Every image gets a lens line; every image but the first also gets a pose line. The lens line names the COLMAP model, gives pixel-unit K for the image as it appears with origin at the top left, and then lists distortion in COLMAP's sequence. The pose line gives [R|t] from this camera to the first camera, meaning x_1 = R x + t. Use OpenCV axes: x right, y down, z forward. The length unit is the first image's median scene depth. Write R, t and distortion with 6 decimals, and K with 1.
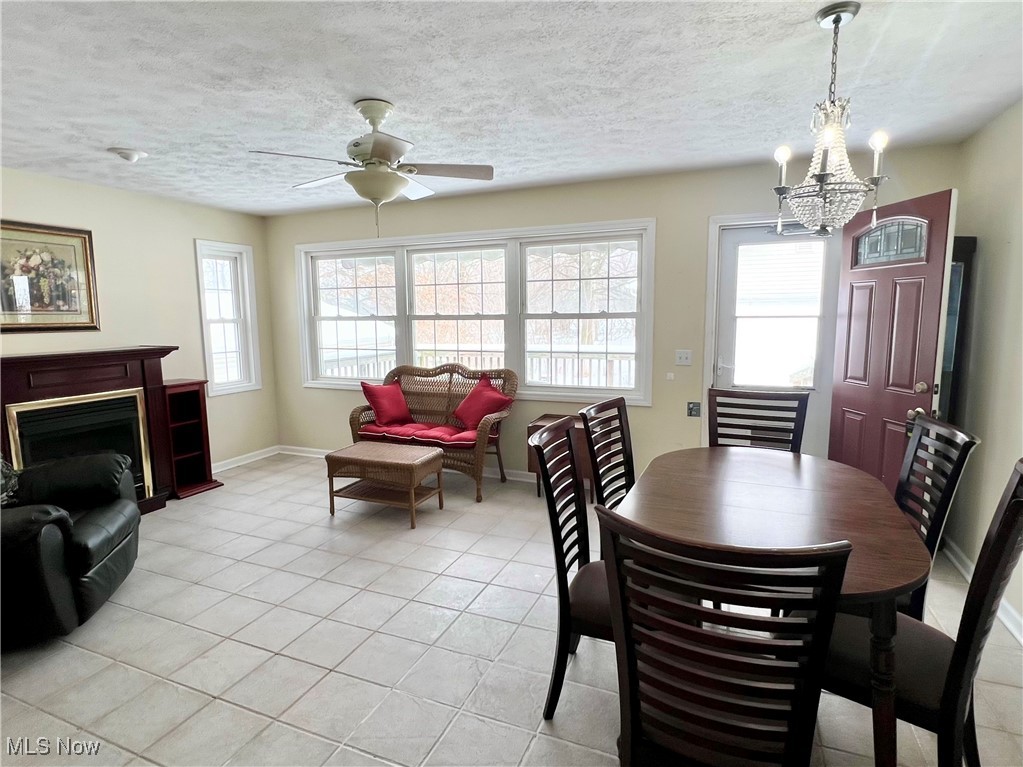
lens RADIAL K [[539.7, 0, 511.5], [0, 539.7, 383.5], [0, 0, 1]] dist [0.000100, 0.000216]
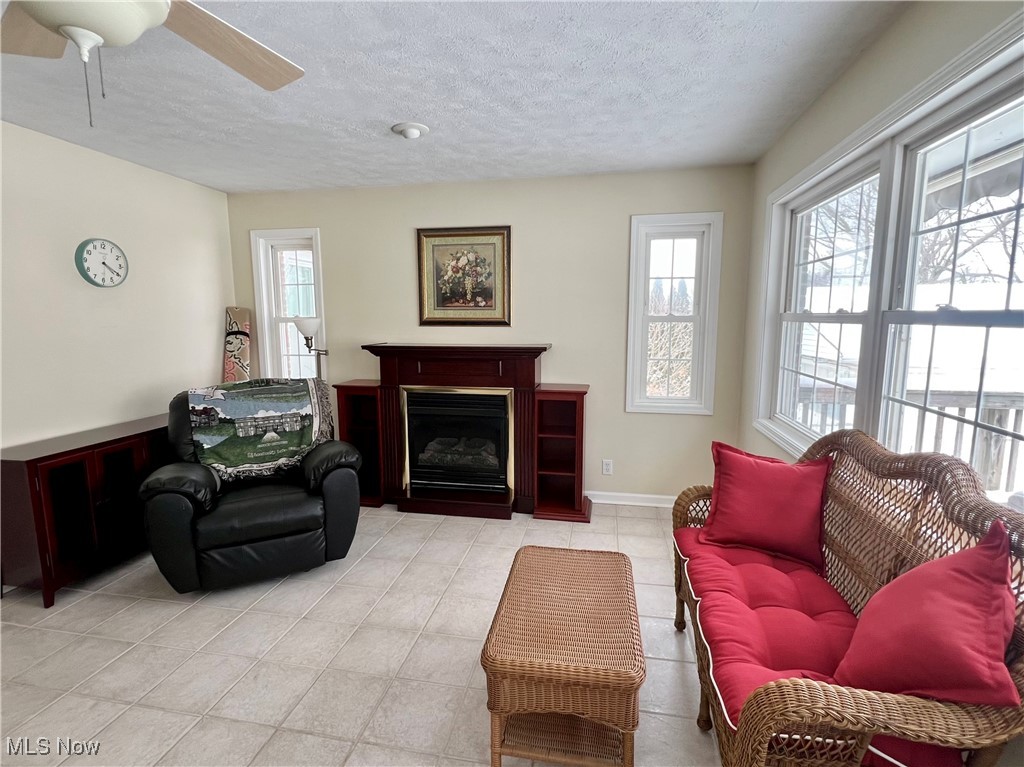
lens RADIAL K [[494.9, 0, 512.0], [0, 494.9, 383.5], [0, 0, 1]] dist [-0.000953, -0.000242]
pose [[0.201661, 0.143431, -0.968896, 0.151976], [-0.128492, 0.984544, 0.119004, -0.105578], [0.970991, 0.100497, 0.216974, 0.836004]]
